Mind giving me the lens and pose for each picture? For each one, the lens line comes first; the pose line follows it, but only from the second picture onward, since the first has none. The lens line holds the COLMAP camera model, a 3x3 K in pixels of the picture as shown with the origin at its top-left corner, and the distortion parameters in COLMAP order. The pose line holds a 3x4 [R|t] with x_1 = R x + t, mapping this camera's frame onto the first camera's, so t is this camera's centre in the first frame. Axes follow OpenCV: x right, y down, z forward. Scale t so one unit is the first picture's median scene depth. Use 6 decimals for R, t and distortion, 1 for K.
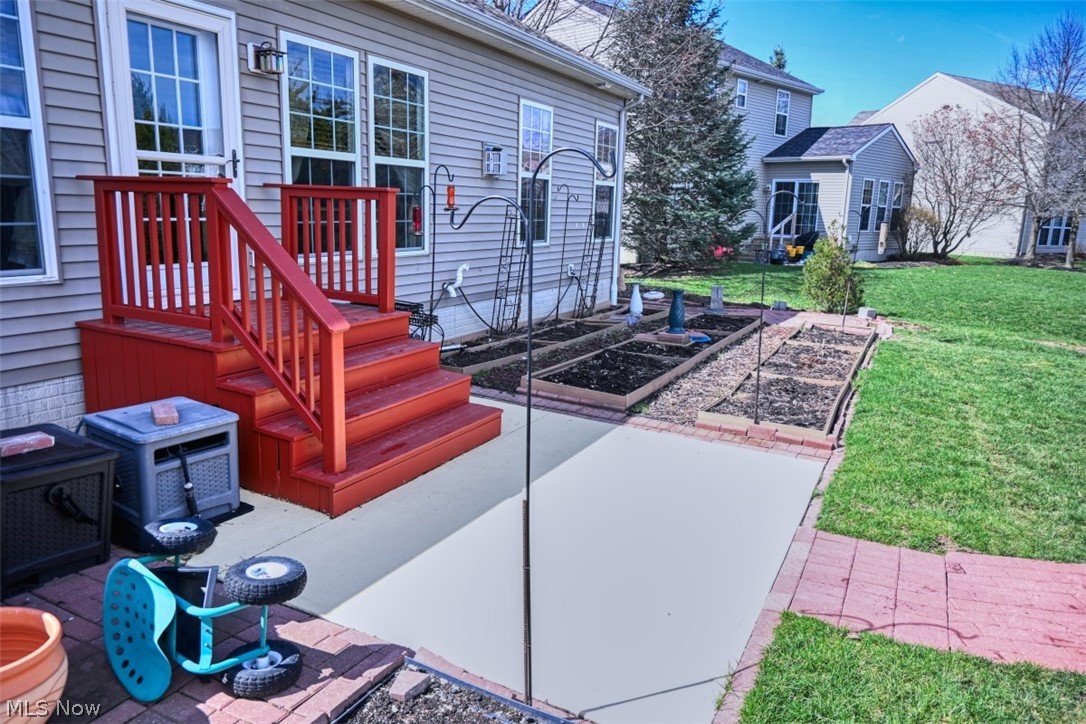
lens RADIAL K [[735.5, 0, 544.6], [0, 735.5, 358.2], [0, 0, 1]] dist [-0.004575, -0.006305]
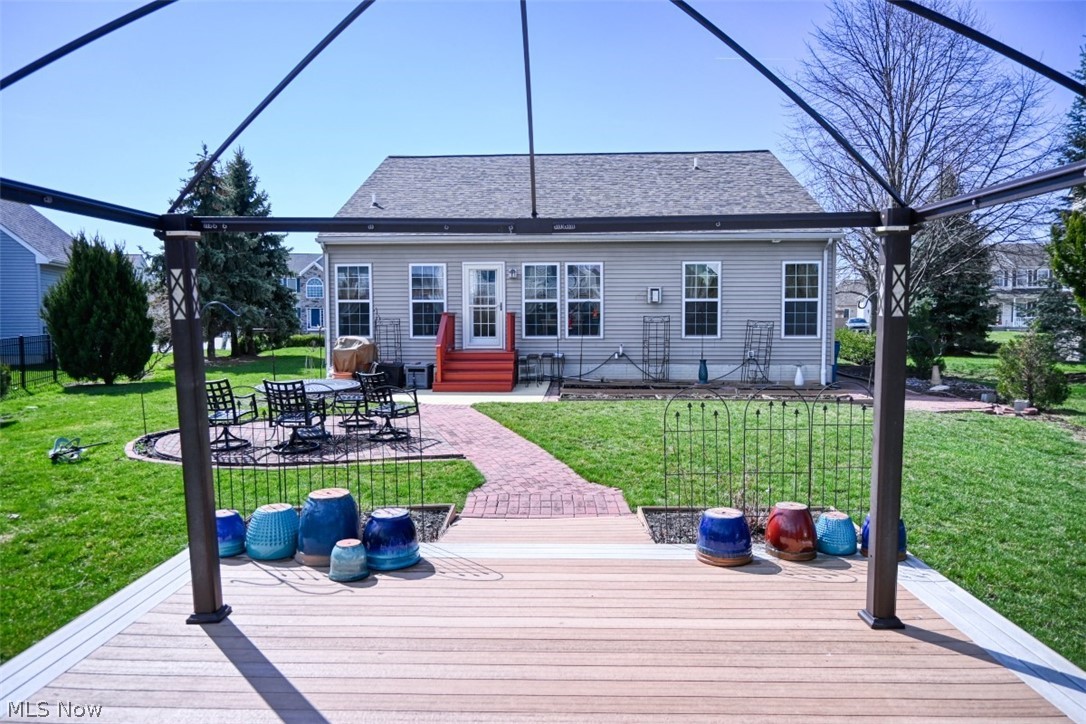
lens RADIAL K [[735.5, 0, 542.9], [0, 735.5, 359.2], [0, 0, 1]] dist [-0.004575, -0.006305]
pose [[0.424431, 0.015957, -0.905319, 2.136762], [-0.168487, 0.983774, -0.061650, 0.108149], [0.889646, 0.178701, 0.420233, -0.126271]]
